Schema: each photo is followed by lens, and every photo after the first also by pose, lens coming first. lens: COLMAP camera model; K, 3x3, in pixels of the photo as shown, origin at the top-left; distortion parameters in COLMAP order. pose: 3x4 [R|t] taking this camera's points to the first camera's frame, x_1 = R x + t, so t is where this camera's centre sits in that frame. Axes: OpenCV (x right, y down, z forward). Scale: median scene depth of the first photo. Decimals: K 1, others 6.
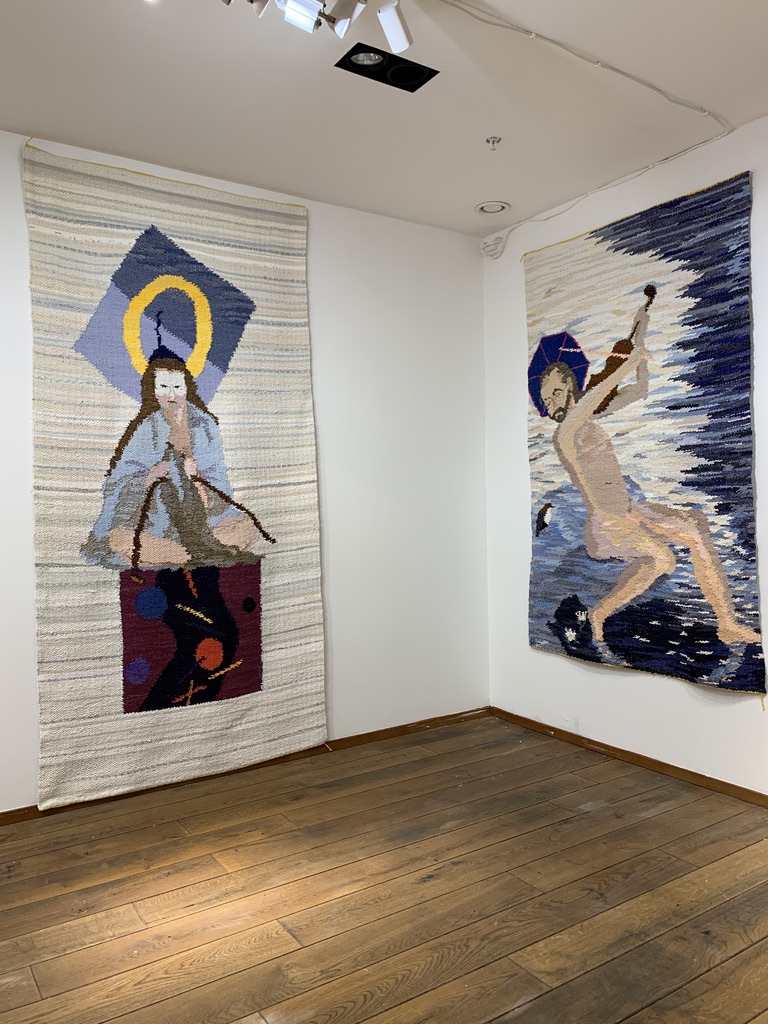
lens RADIAL K [[782.6, 0, 389.6], [0, 782.6, 499.4], [0, 0, 1]] dist [0.035959, -0.047521]
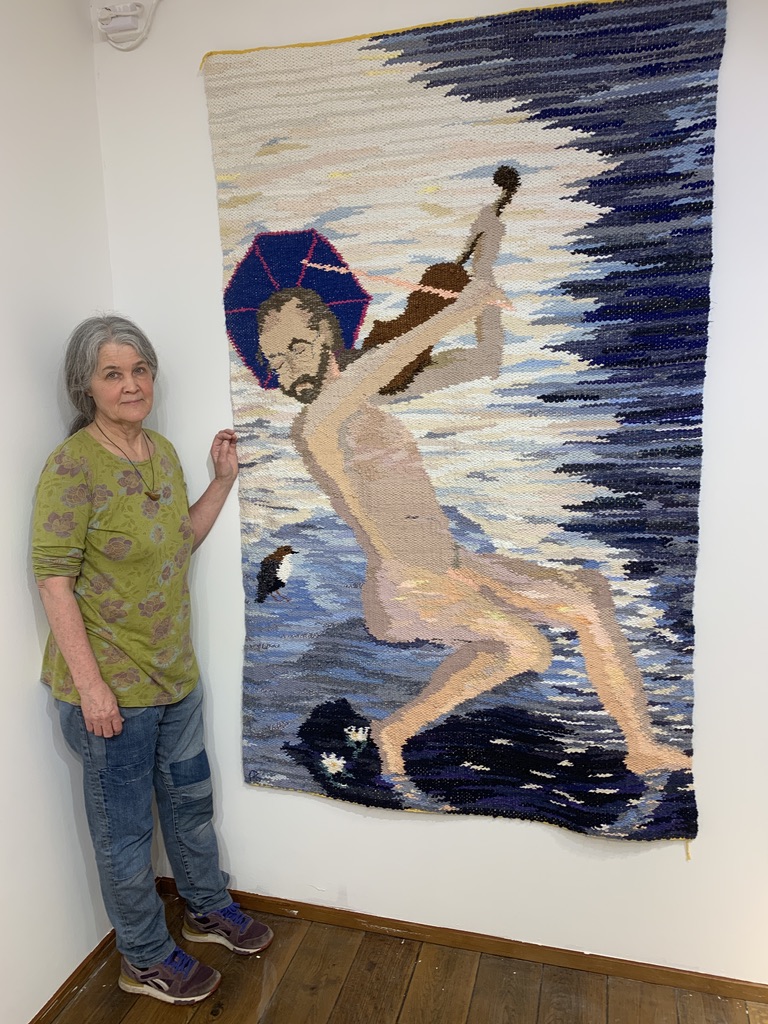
lens RADIAL K [[782.6, 0, 380.7], [0, 782.6, 518.6], [0, 0, 1]] dist [0.035959, -0.047521]
pose [[0.765336, -0.112952, 0.633643, -0.115609], [0.009368, 0.986332, 0.164505, -0.126601], [-0.643563, -0.119966, 0.755933, 0.637847]]
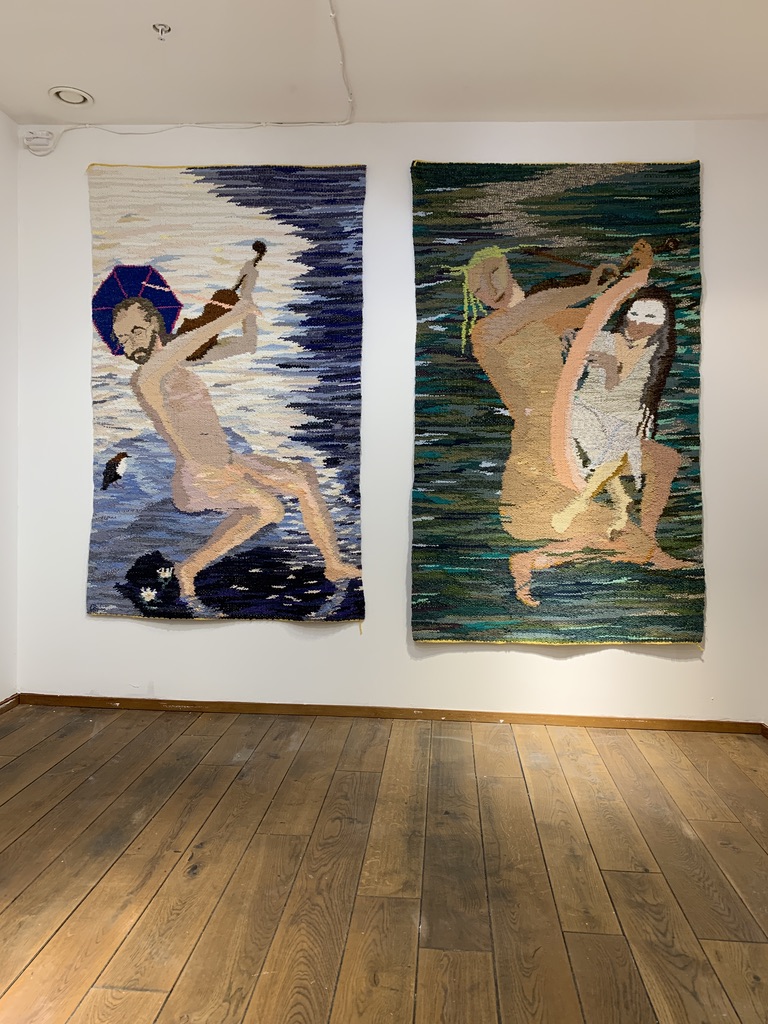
lens RADIAL K [[782.6, 0, 394.1], [0, 782.6, 500.2], [0, 0, 1]] dist [0.035959, -0.047521]
pose [[0.608393, -0.000574, 0.793636, -0.387687], [-0.027881, 0.999367, 0.022096, 0.037080], [-0.793146, -0.035571, 0.607992, 0.238916]]
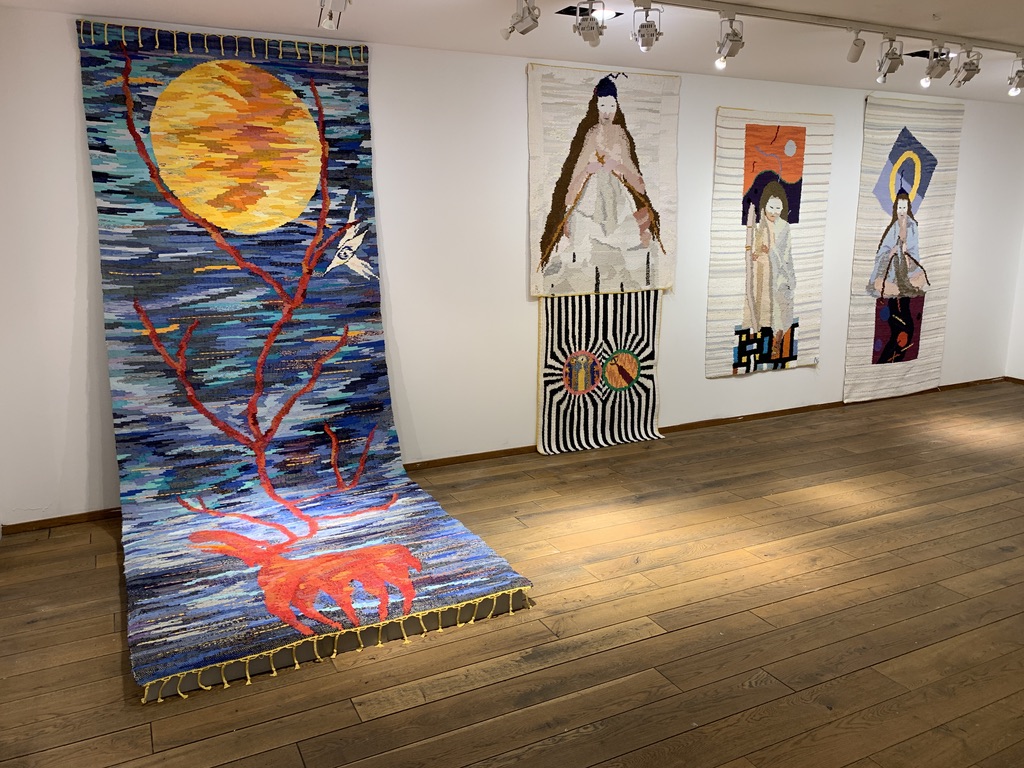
lens RADIAL K [[782.6, 0, 498.9], [0, 782.6, 375.7], [0, 0, 1]] dist [0.035959, -0.047521]
pose [[0.991791, 0.037716, -0.122182, -1.068522], [-0.012939, 0.980207, 0.197550, -0.109163], [0.127214, -0.194347, 0.972649, -1.220621]]
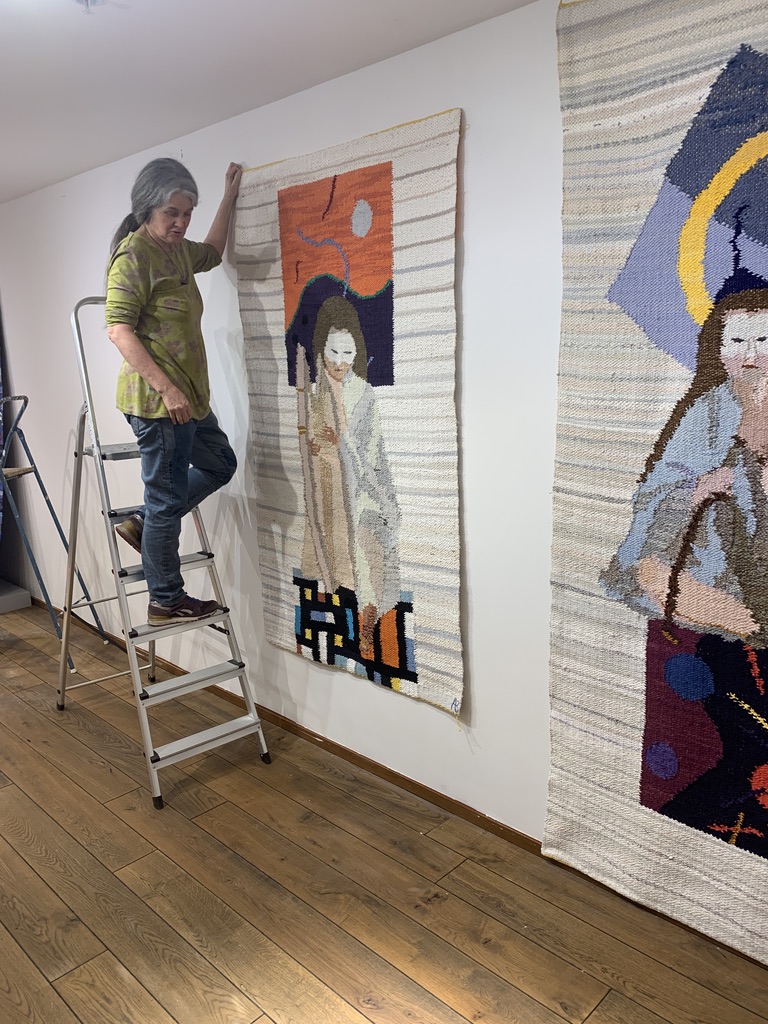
lens RADIAL K [[782.6, 0, 377.5], [0, 782.6, 514.4], [0, 0, 1]] dist [0.035959, -0.047521]
pose [[0.207653, 0.214172, -0.954469, 0.248942], [0.021942, 0.974472, 0.223434, -0.156944], [0.977956, -0.067339, 0.197653, 0.620493]]
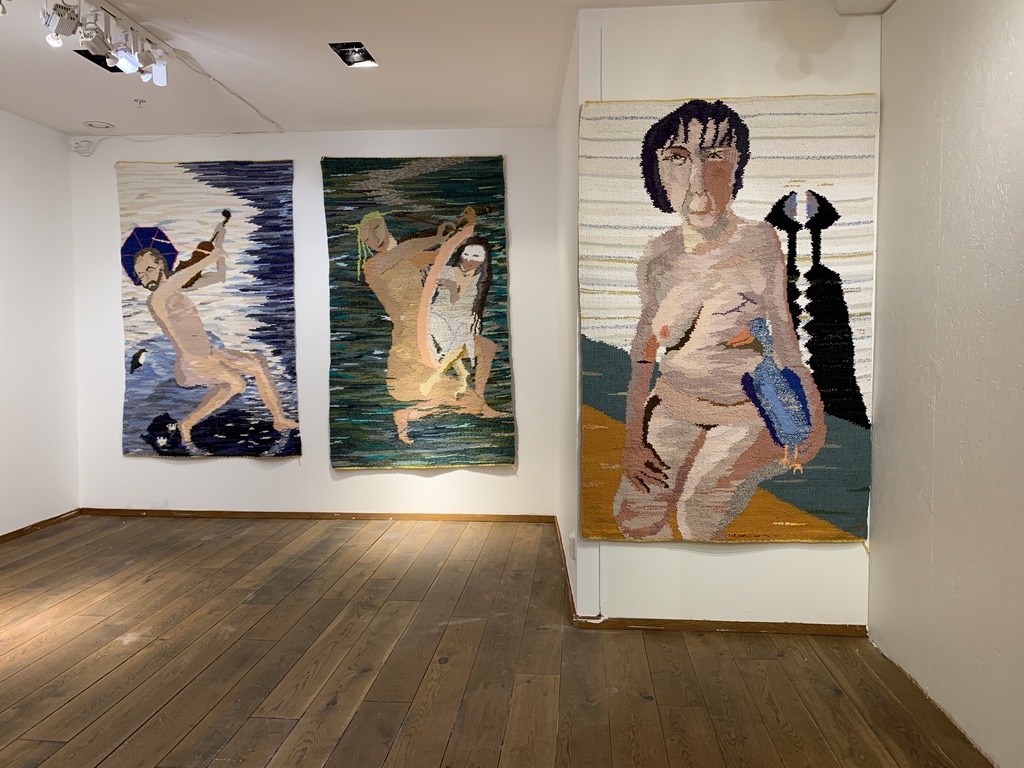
lens RADIAL K [[782.6, 0, 509.9], [0, 782.6, 370.6], [0, 0, 1]] dist [0.035959, -0.047521]
pose [[0.625660, -0.018118, 0.779886, -0.566284], [-0.007711, 0.999538, 0.029408, -0.003144], [-0.780058, -0.024413, 0.625231, -0.446613]]
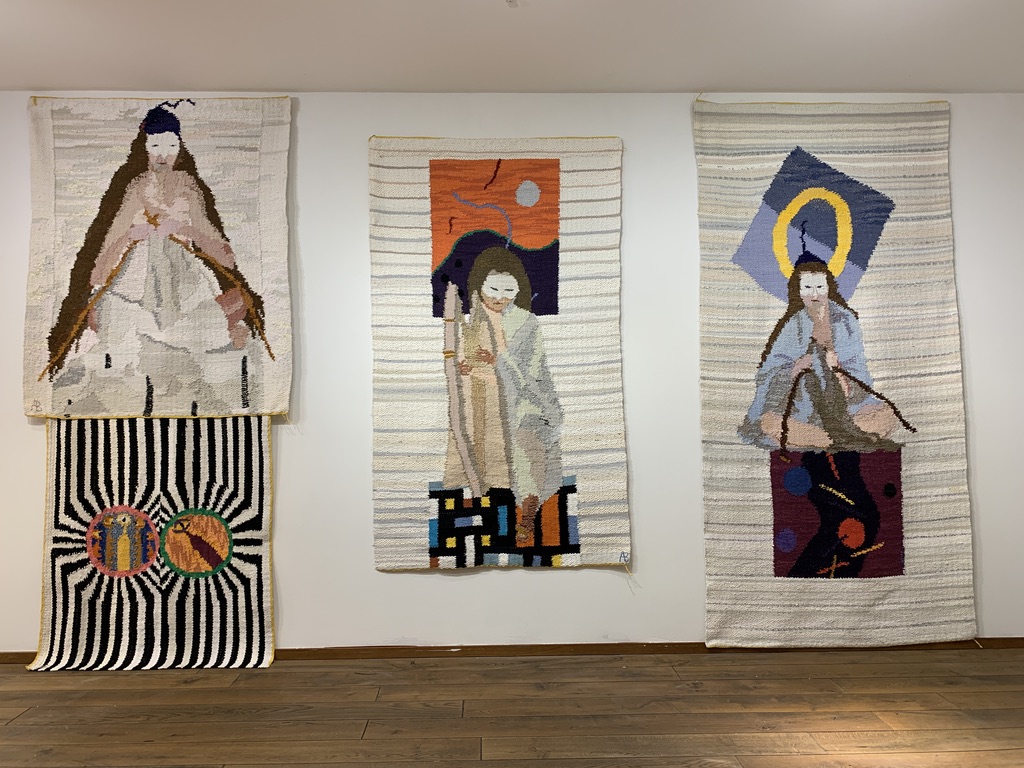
lens RADIAL K [[782.6, 0, 498.4], [0, 782.6, 370.0], [0, 0, 1]] dist [0.035959, -0.047521]
pose [[0.844200, -0.008612, -0.535959, -0.061341], [-0.008531, 0.999528, -0.029498, 0.010601], [0.535960, 0.029475, 0.843729, -0.178304]]
